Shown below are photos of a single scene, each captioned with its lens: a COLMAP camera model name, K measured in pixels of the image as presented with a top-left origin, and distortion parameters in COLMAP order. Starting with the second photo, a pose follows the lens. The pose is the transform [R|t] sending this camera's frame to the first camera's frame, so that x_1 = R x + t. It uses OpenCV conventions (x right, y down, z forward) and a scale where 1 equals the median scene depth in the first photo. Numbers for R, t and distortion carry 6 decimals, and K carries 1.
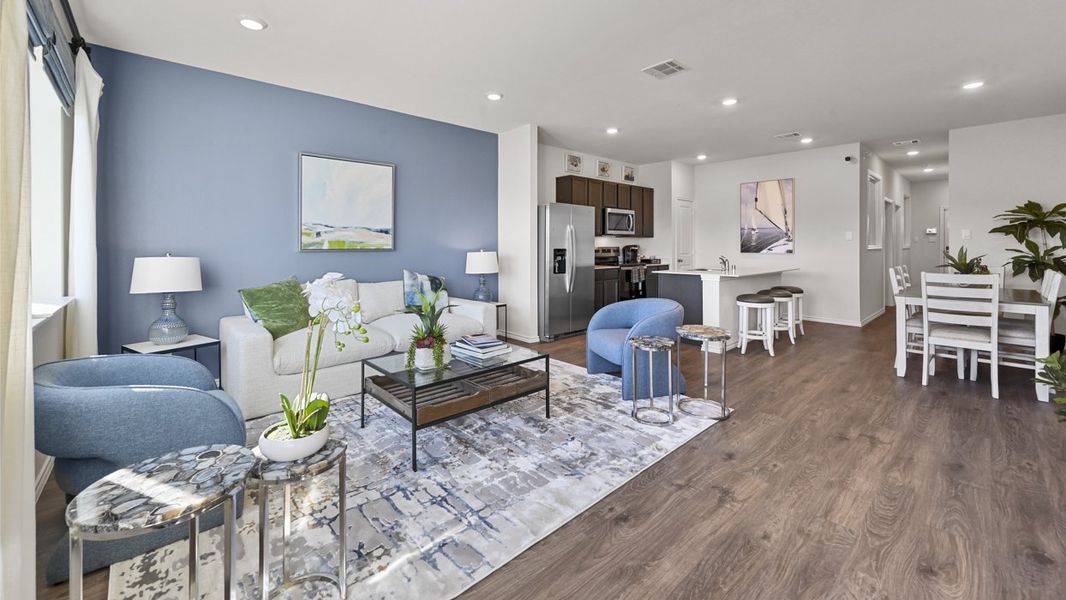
lens RADIAL K [[417.5, 0, 532.5], [0, 417.5, 244.7], [0, 0, 1]] dist [-0.002009, 0.000286]
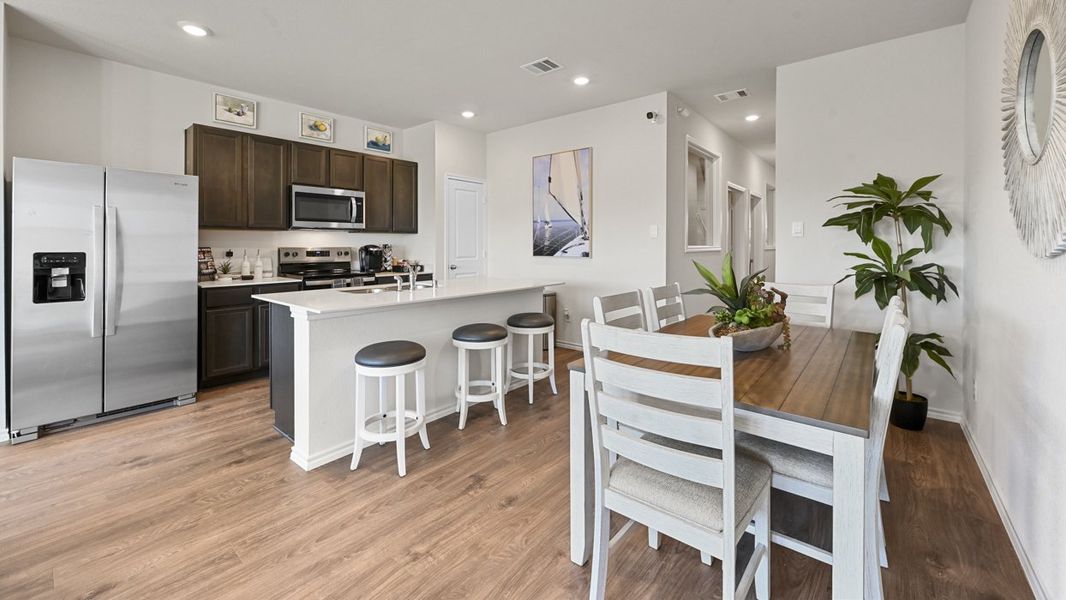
lens RADIAL K [[426.1, 0, 529.8], [0, 426.1, 242.6], [0, 0, 1]] dist [0.002128, 0.000044]
pose [[0.992396, 0.002986, 0.123053, 0.446187], [-0.002588, 0.999991, -0.003395, -0.000906], [-0.123062, 0.003051, 0.992394, 0.324426]]
